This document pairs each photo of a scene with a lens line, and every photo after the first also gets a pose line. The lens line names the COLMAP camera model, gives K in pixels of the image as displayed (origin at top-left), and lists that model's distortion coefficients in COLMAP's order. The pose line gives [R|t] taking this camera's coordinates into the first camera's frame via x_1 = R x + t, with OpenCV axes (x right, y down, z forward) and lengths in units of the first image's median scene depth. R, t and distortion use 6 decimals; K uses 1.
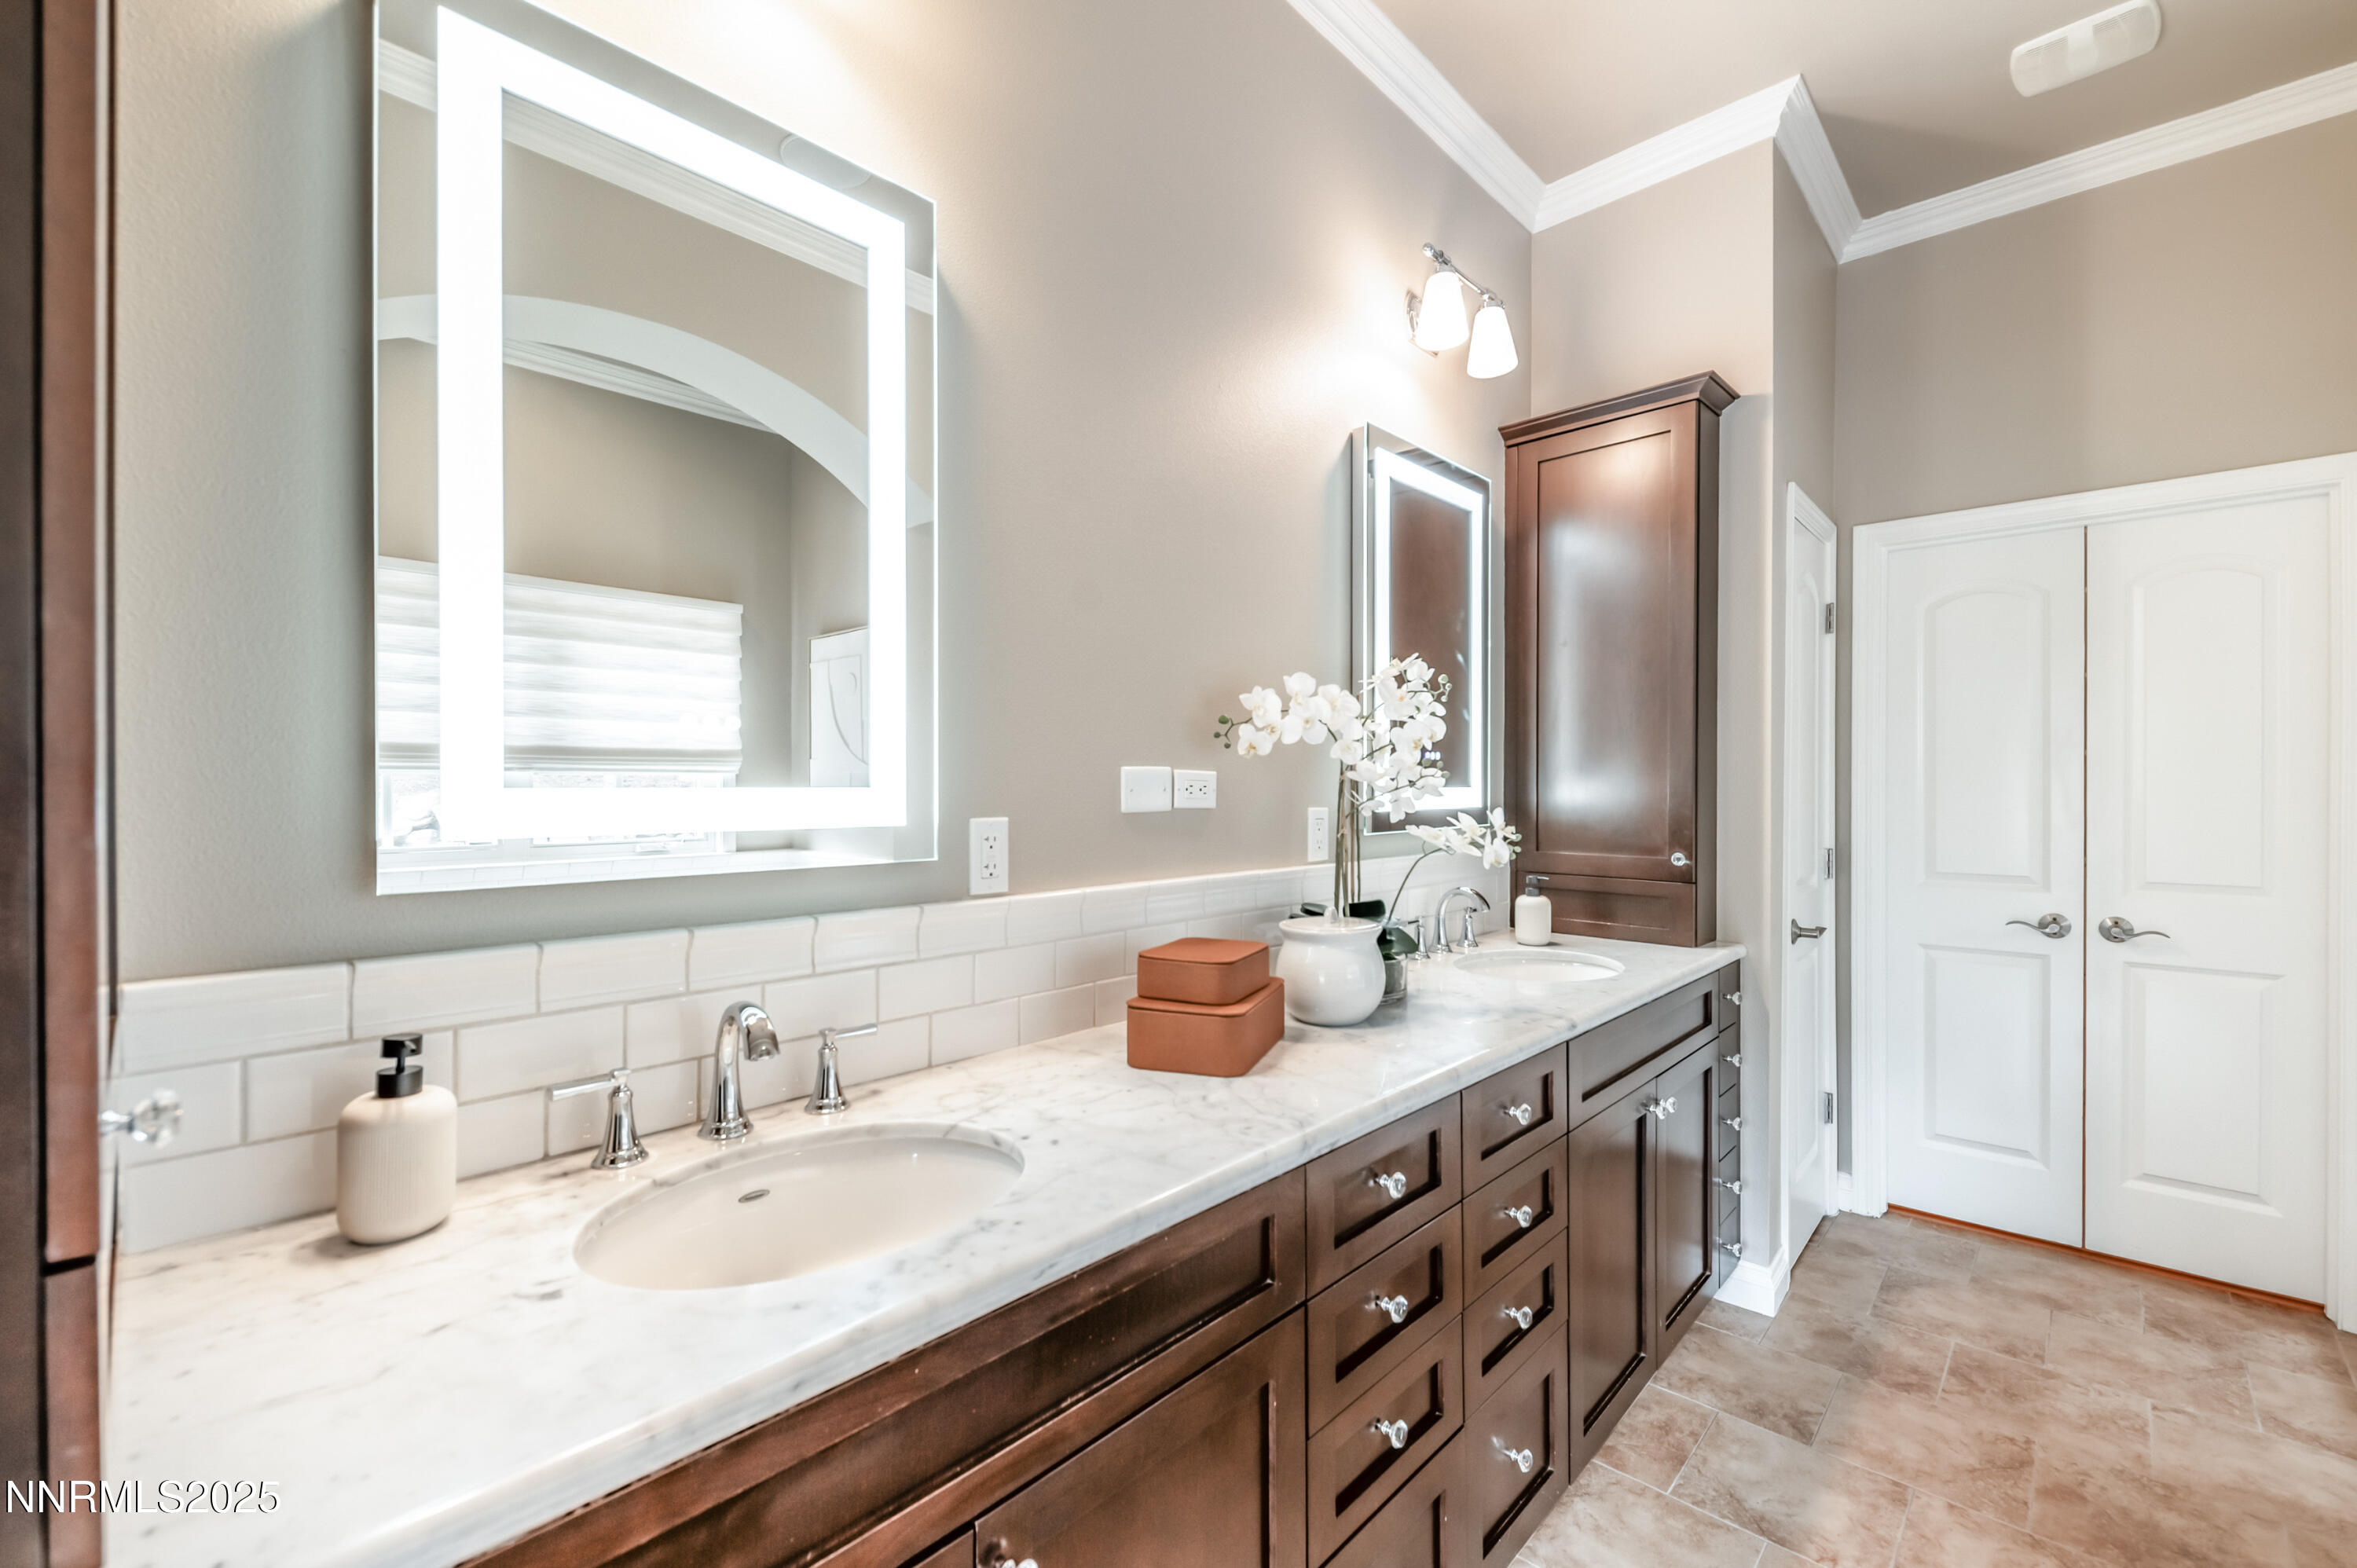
lens RADIAL K [[988.8, 0, 1168.0], [0, 988.8, 791.7], [0, 0, 1]] dist [0.009081, -0.005135]
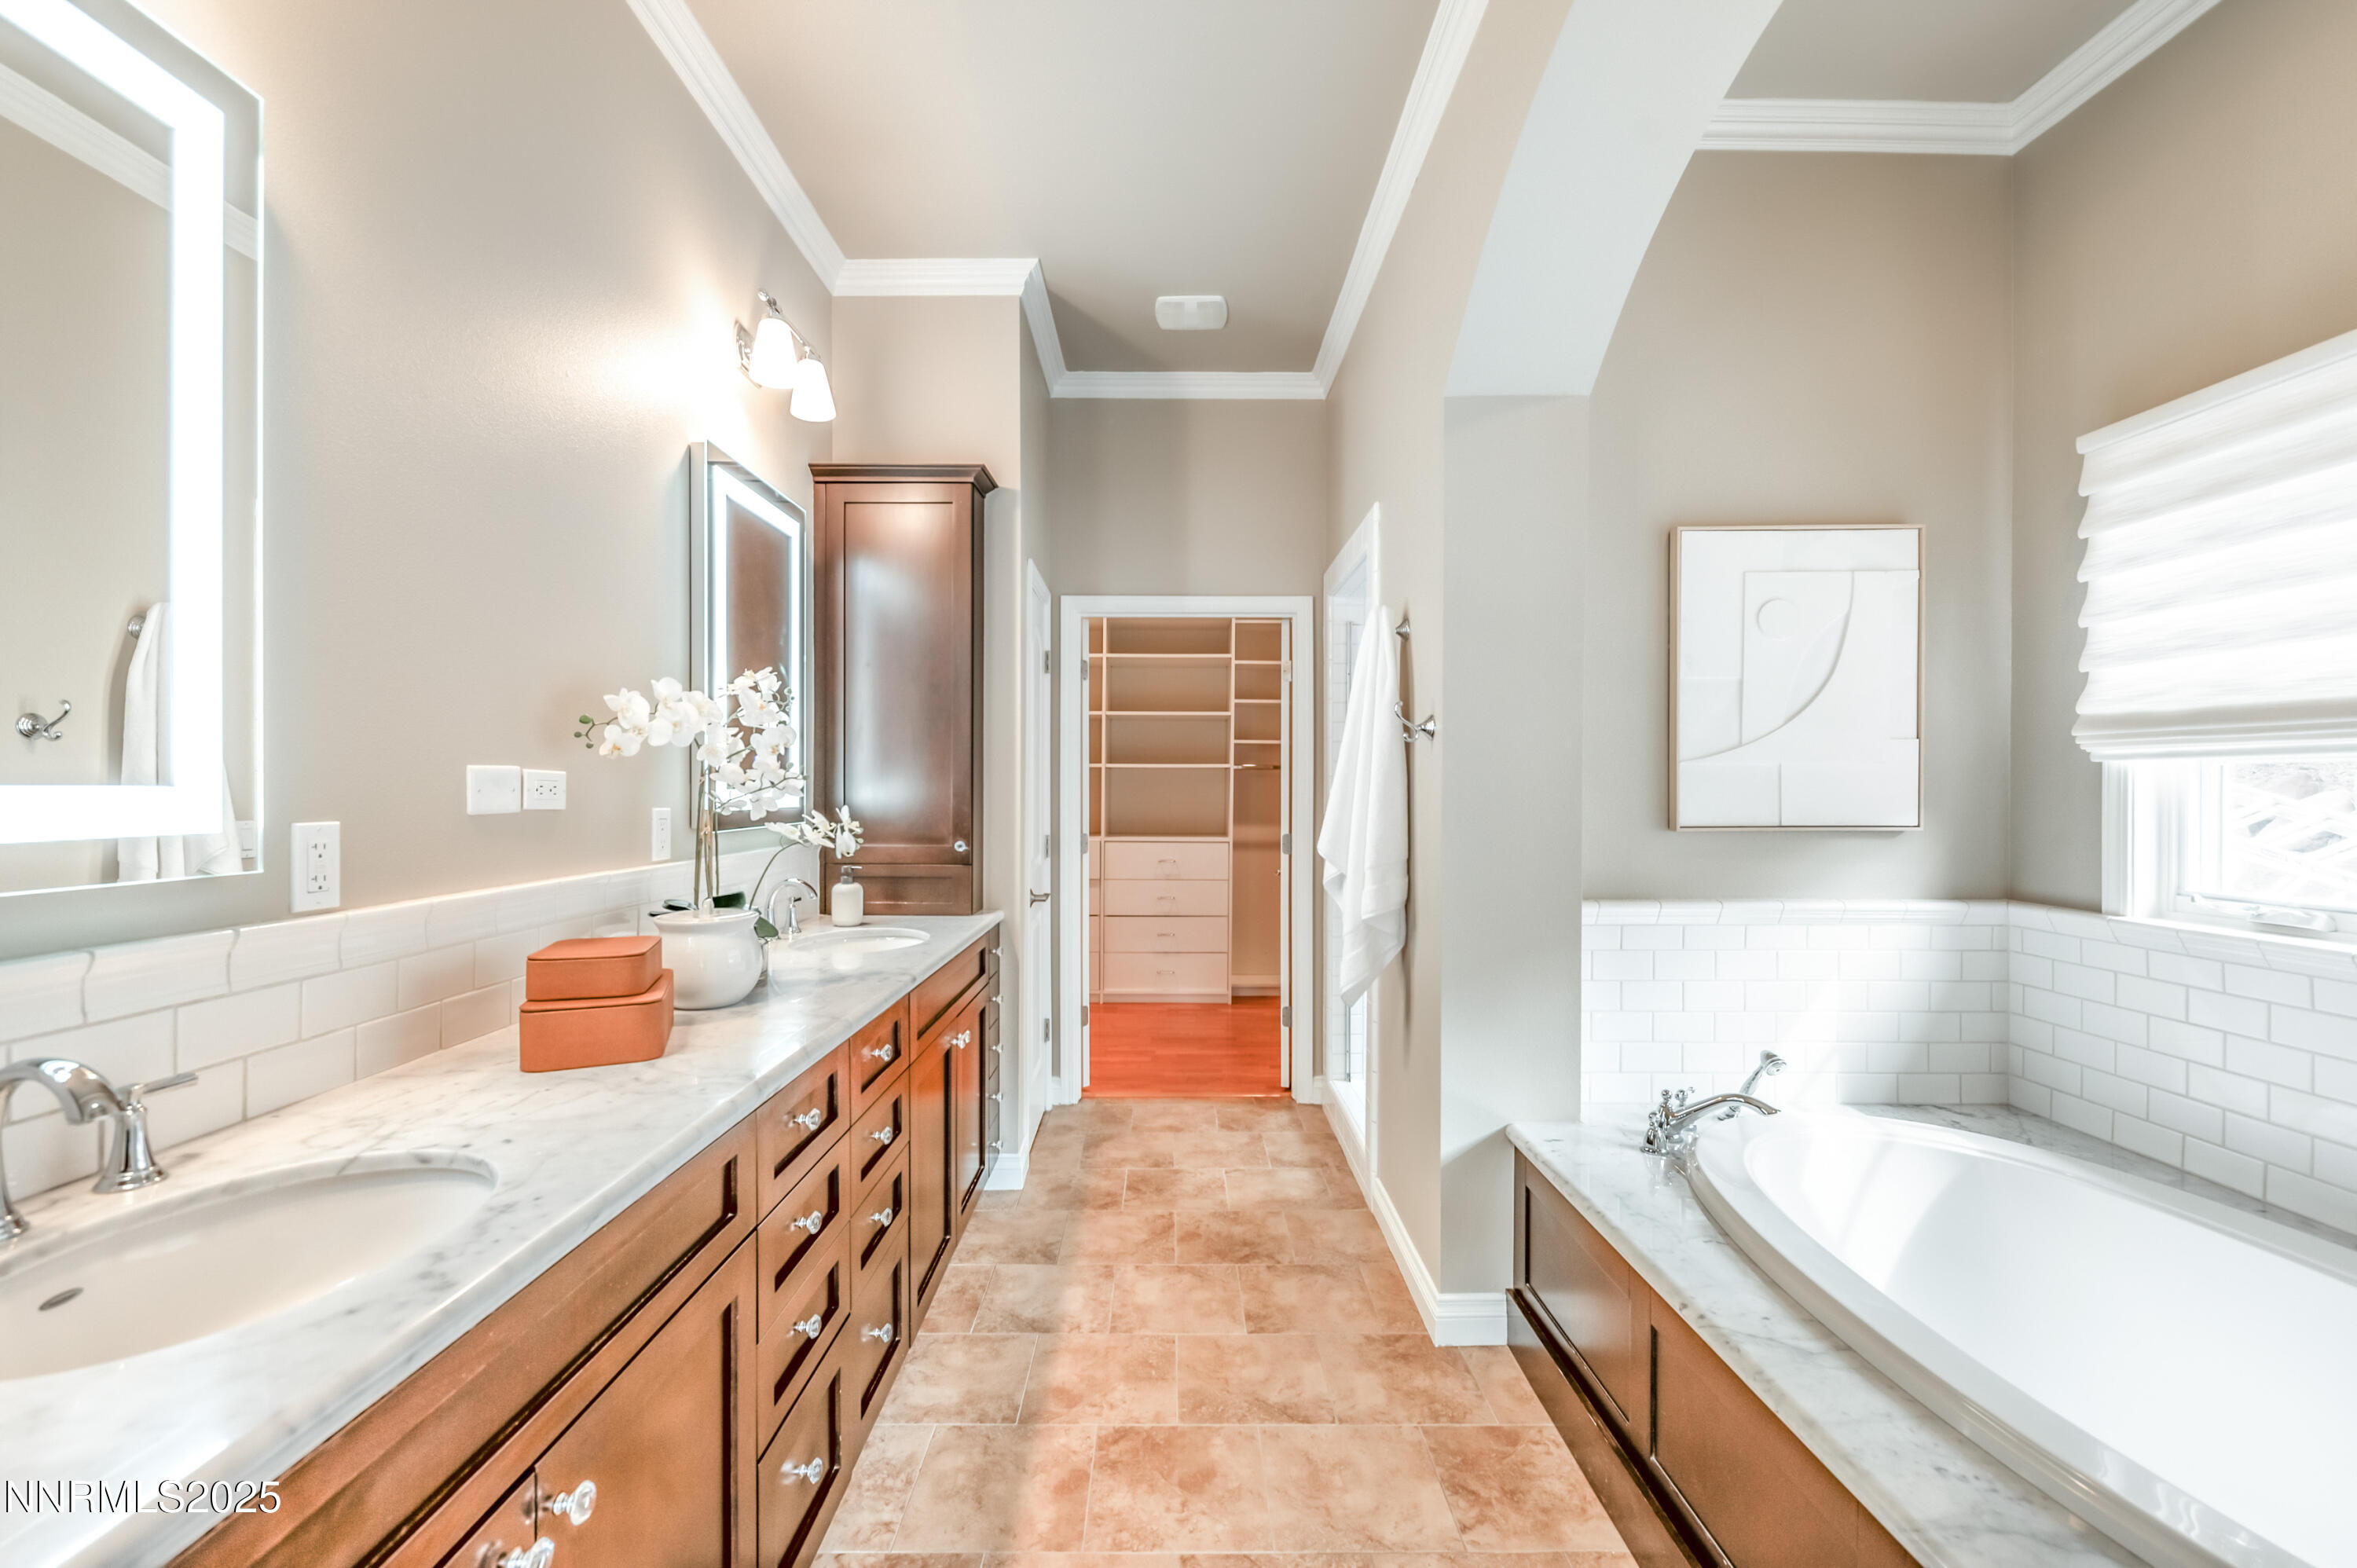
lens RADIAL K [[988.8, 0, 1179.9], [0, 988.8, 789.1], [0, 0, 1]] dist [0.009081, -0.005135]
pose [[0.719559, 0.002440, 0.694427, -0.203352], [-0.000027, 0.999994, -0.003486, 0.000452], [-0.694431, 0.002490, 0.719555, -0.125077]]
